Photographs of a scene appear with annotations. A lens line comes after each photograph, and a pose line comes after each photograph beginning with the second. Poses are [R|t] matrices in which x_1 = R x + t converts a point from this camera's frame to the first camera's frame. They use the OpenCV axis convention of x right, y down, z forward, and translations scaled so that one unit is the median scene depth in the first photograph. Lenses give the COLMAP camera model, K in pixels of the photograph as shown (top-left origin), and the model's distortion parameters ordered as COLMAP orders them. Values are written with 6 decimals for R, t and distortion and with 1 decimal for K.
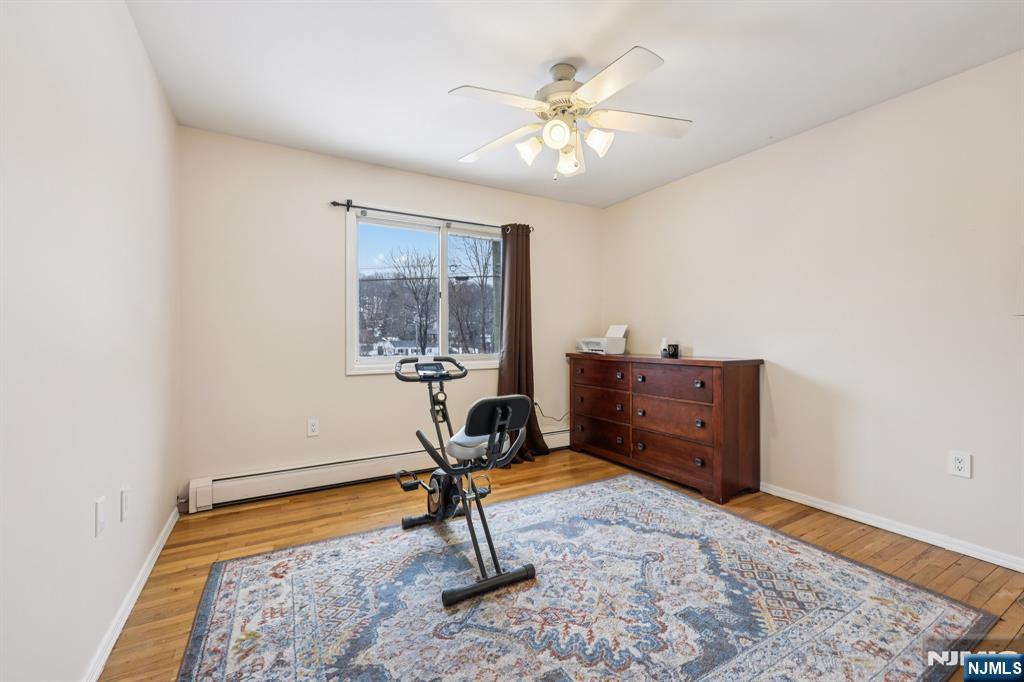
lens RADIAL K [[414.5, 0, 514.2], [0, 414.5, 334.0], [0, 0, 1]] dist [0.000056, -0.000183]
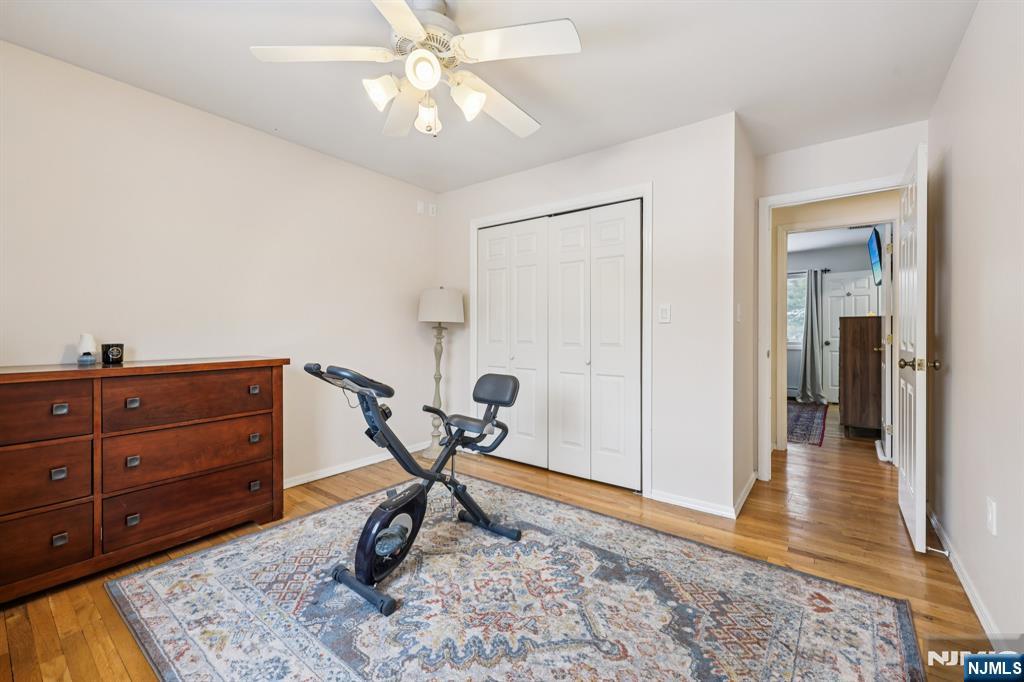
lens RADIAL K [[422.9, 0, 512.0], [0, 422.9, 341.0], [0, 0, 1]] dist [0.001521, 0.000070]
pose [[-0.388058, -0.018373, 0.921452, -0.625632], [-0.006555, 0.999831, 0.017175, 0.009248], [-0.921612, 0.000625, -0.388113, 1.057488]]
